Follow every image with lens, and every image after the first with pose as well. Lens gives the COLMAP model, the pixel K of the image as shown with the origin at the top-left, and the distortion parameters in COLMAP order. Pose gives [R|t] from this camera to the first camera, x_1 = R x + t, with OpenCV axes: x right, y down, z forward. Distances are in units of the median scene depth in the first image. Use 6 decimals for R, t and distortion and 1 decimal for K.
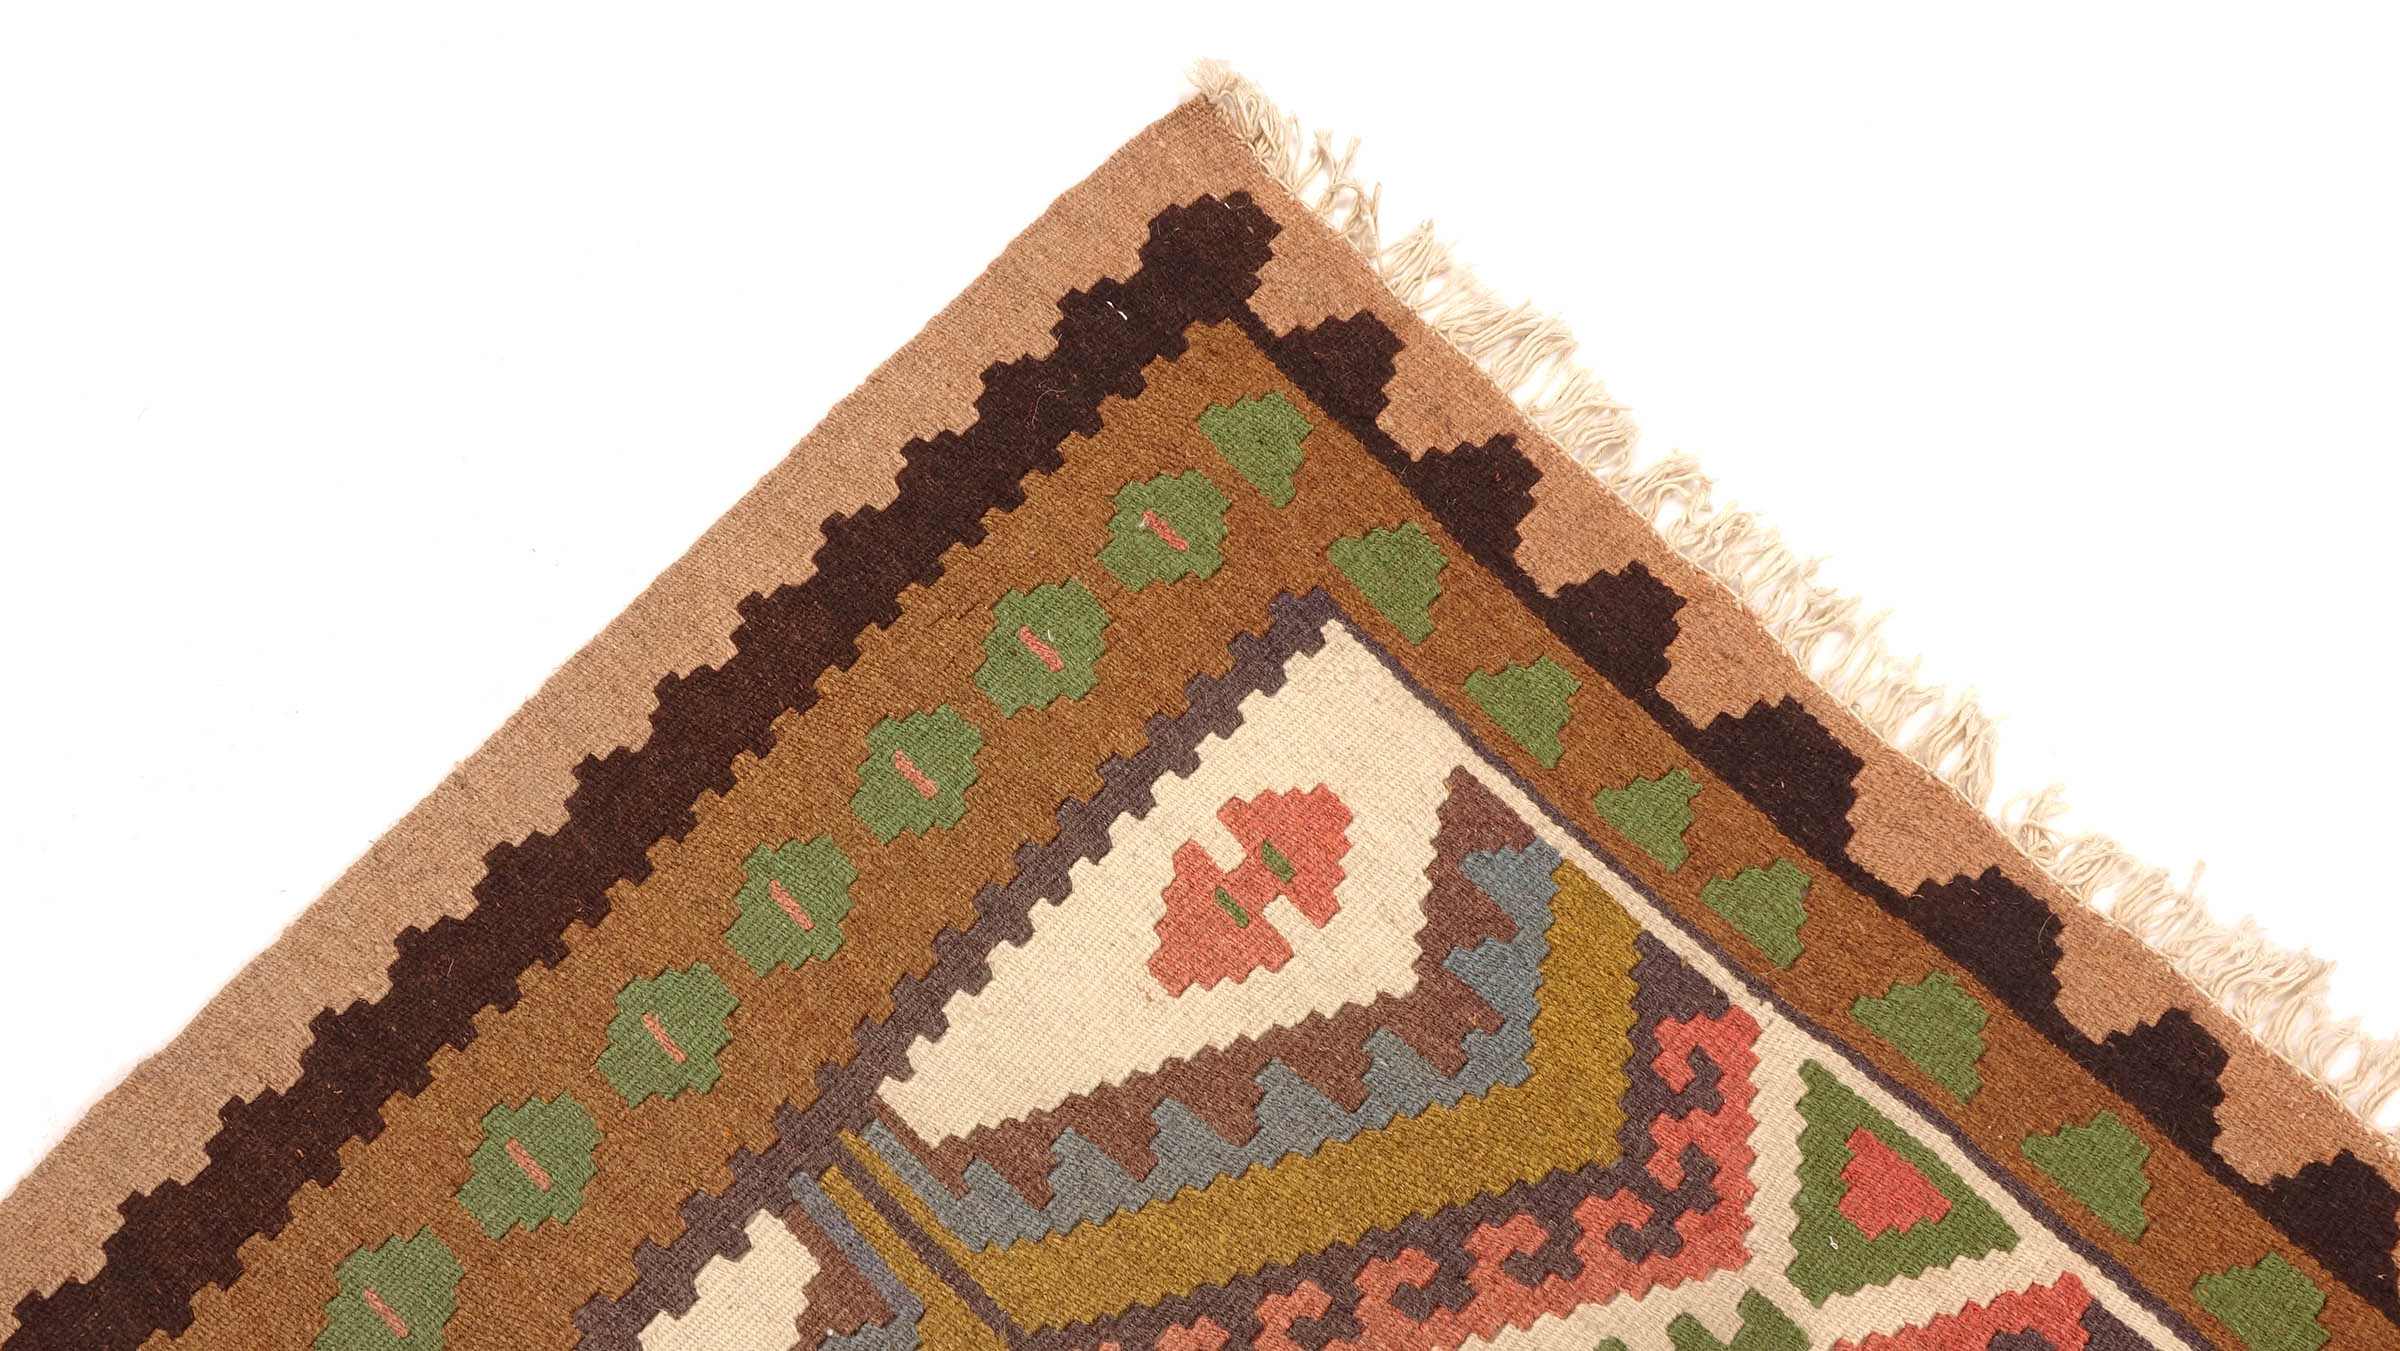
lens RADIAL K [[2546.1, 0, 1190.7], [0, 2546.1, 674.6], [0, 0, 1]] dist [-0.000605, 0.000000]
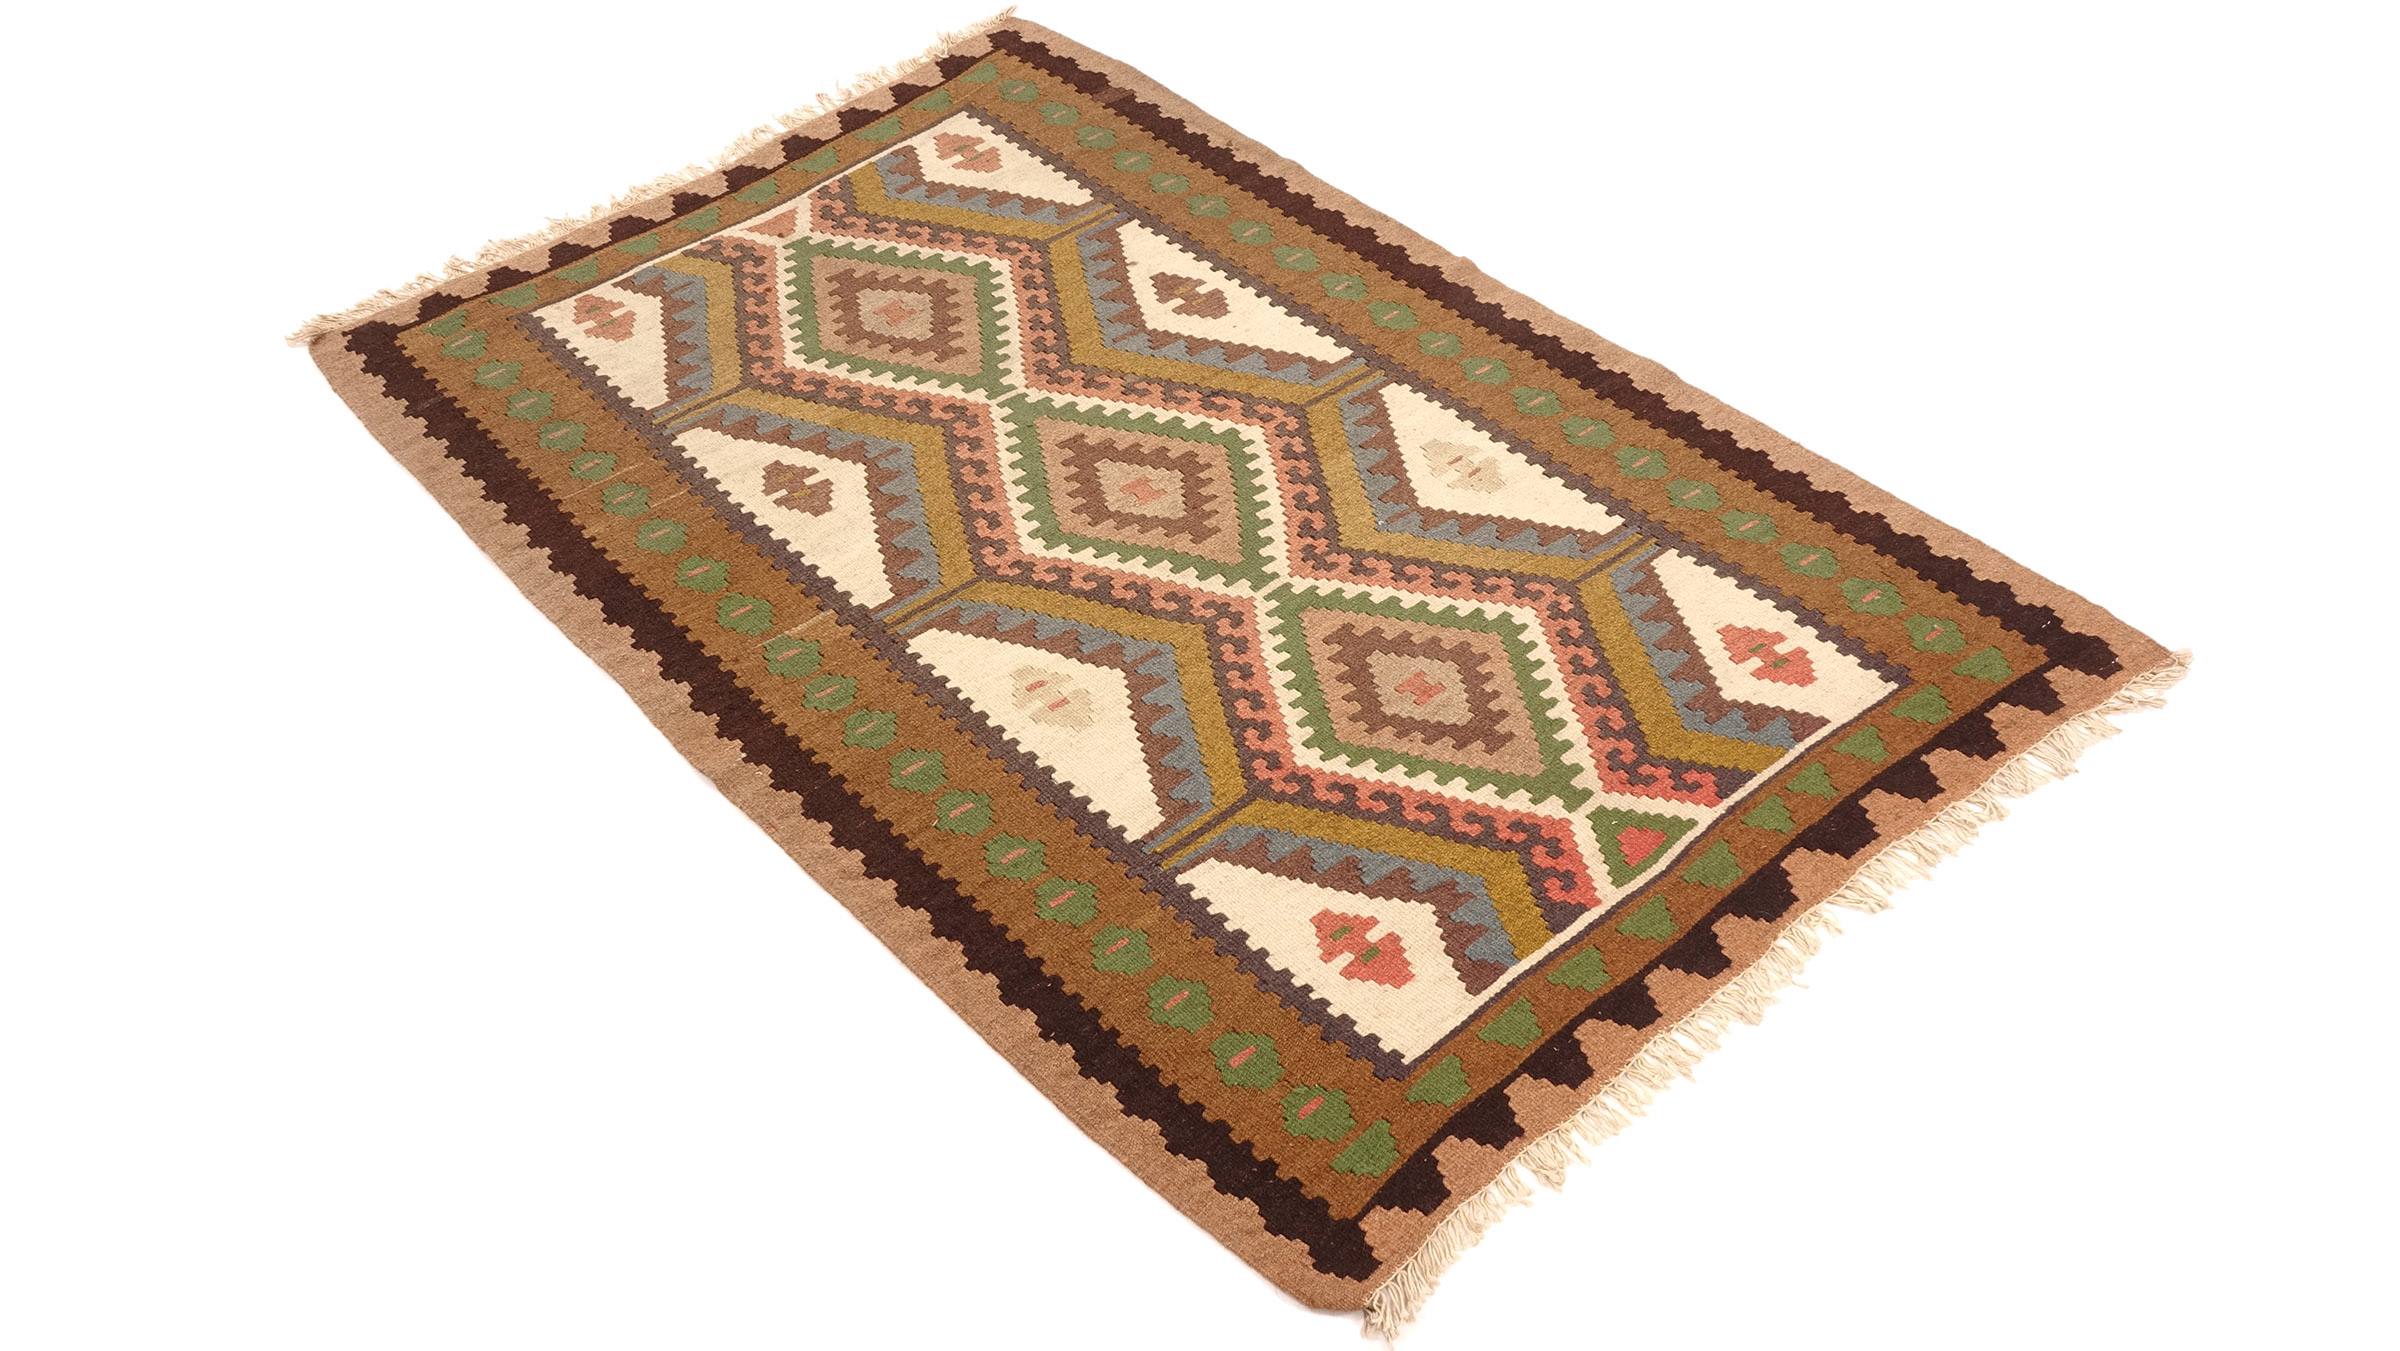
lens RADIAL K [[2382.9, 0, 1202.0], [0, 2382.9, 673.8], [0, 0, 1]] dist [-0.018412, 0.000000]
pose [[-0.124562, 0.655272, -0.745053, 1.705313], [-0.919931, 0.205082, 0.334168, -0.162041], [0.371767, 0.727022, 0.577259, -0.417061]]
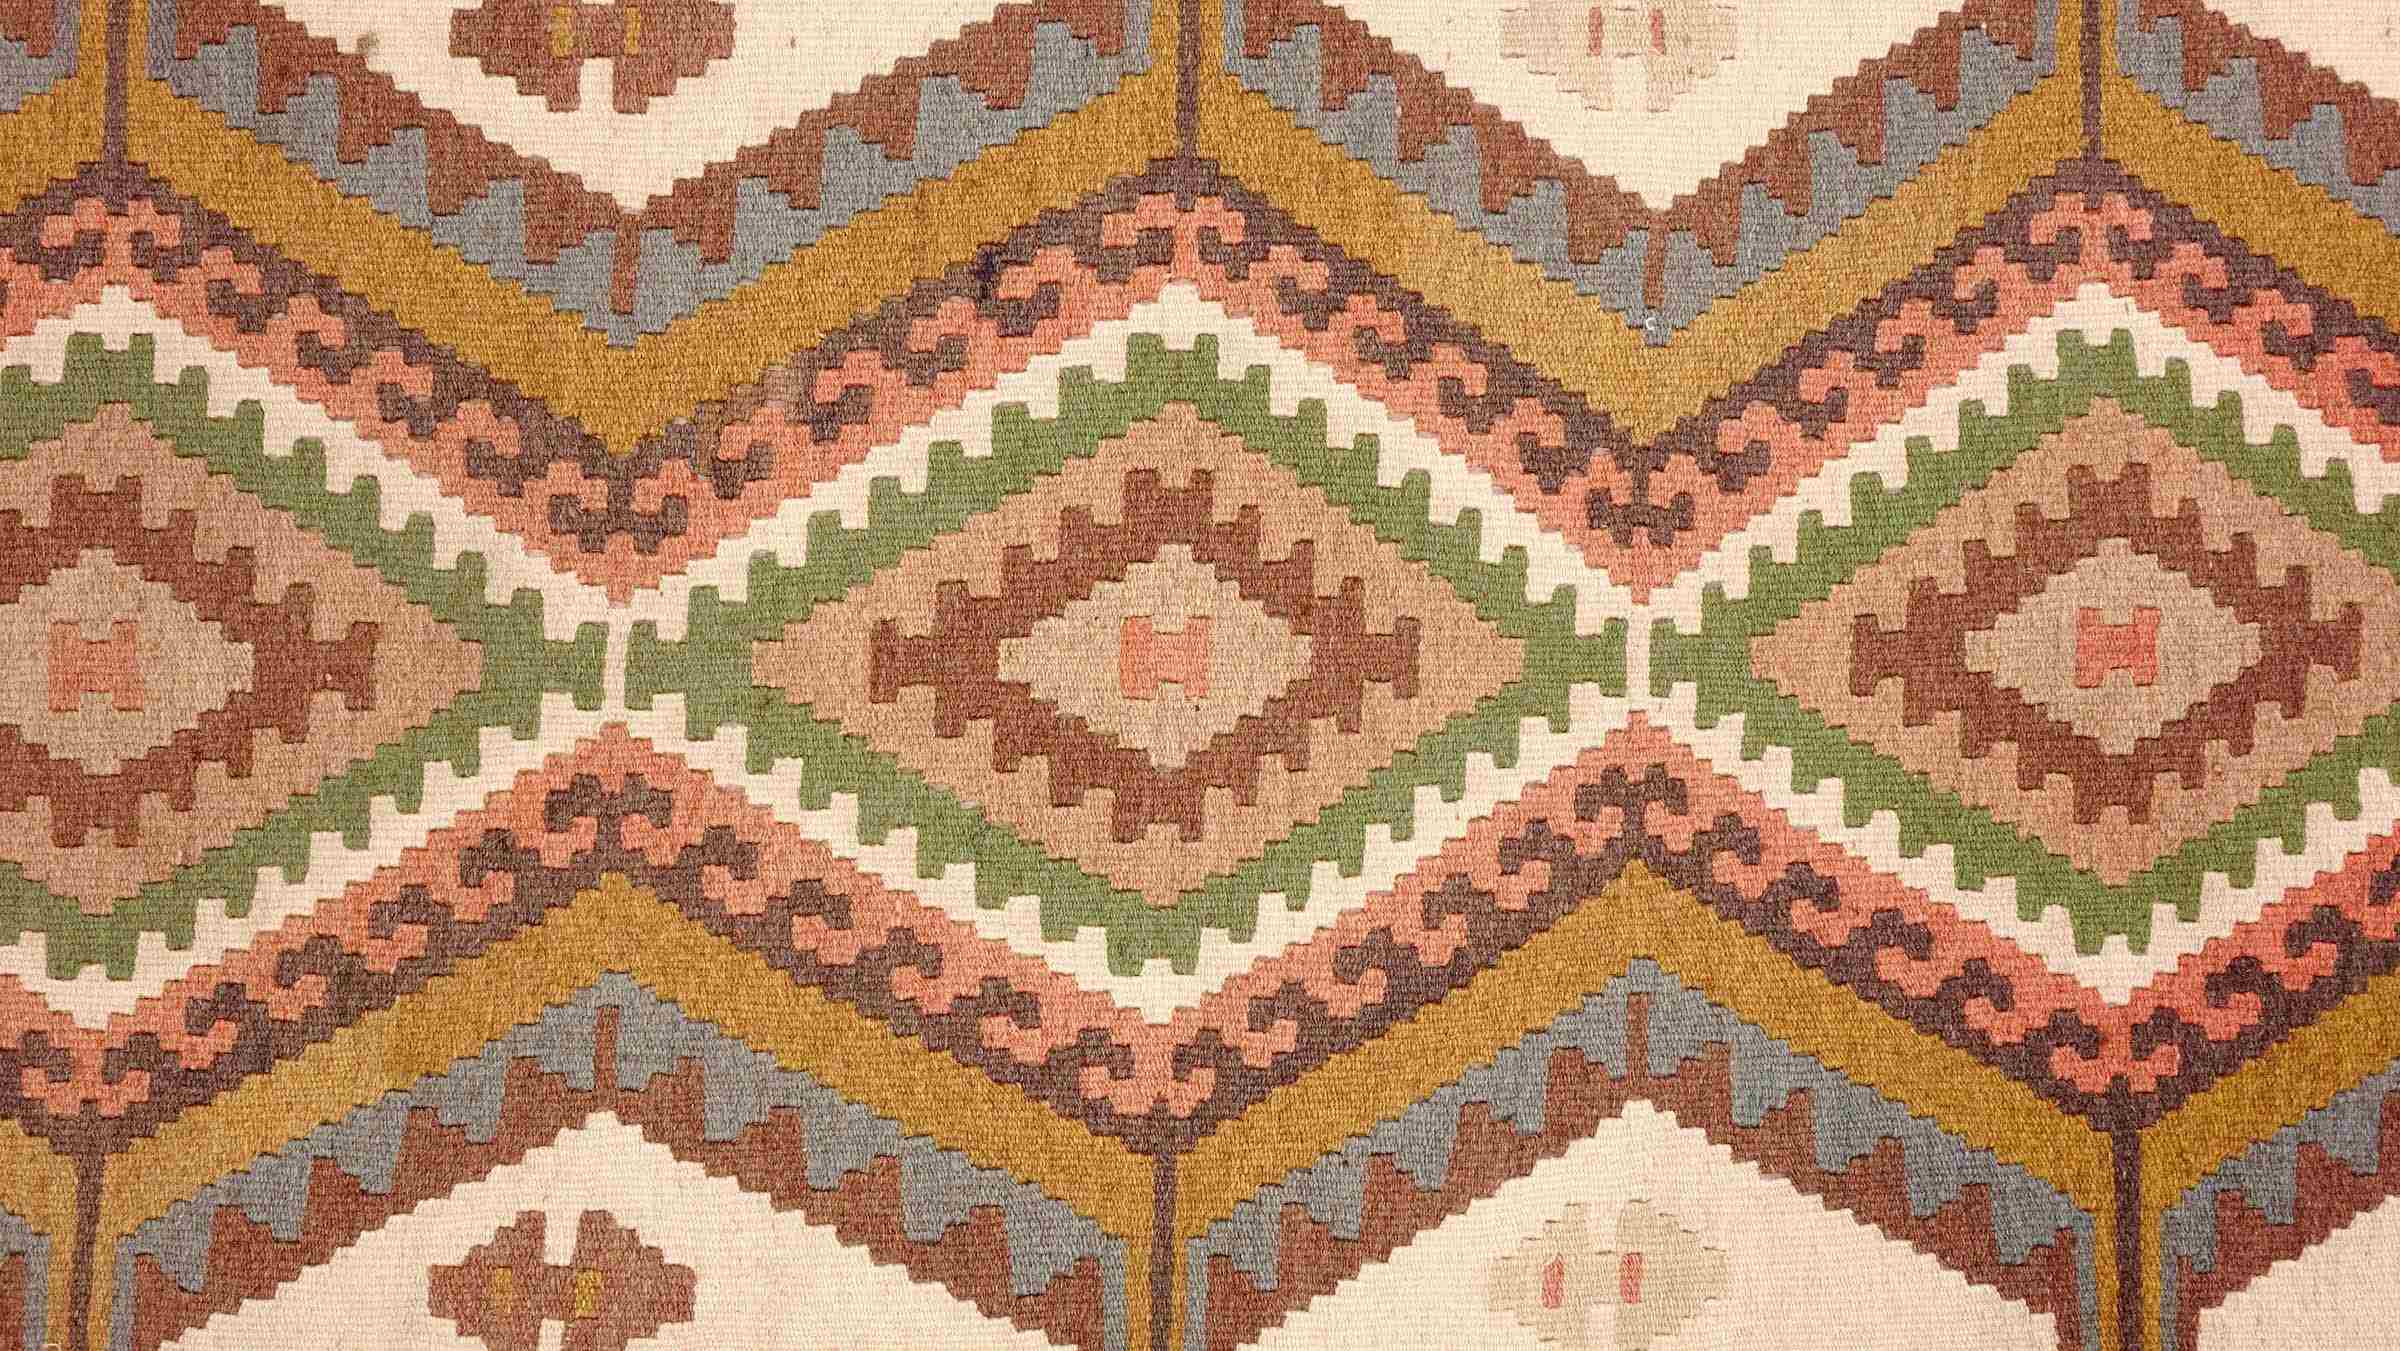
lens RADIAL K [[2382.9, 0, 1205.3], [0, 2382.9, 662.7], [0, 0, 1]] dist [-0.018412, 0.000000]
pose [[0.680908, 0.730791, -0.048046, -0.113188], [-0.692814, 0.664013, 0.281239, 0.366121], [0.237430, -0.158210, 0.958434, -0.124855]]
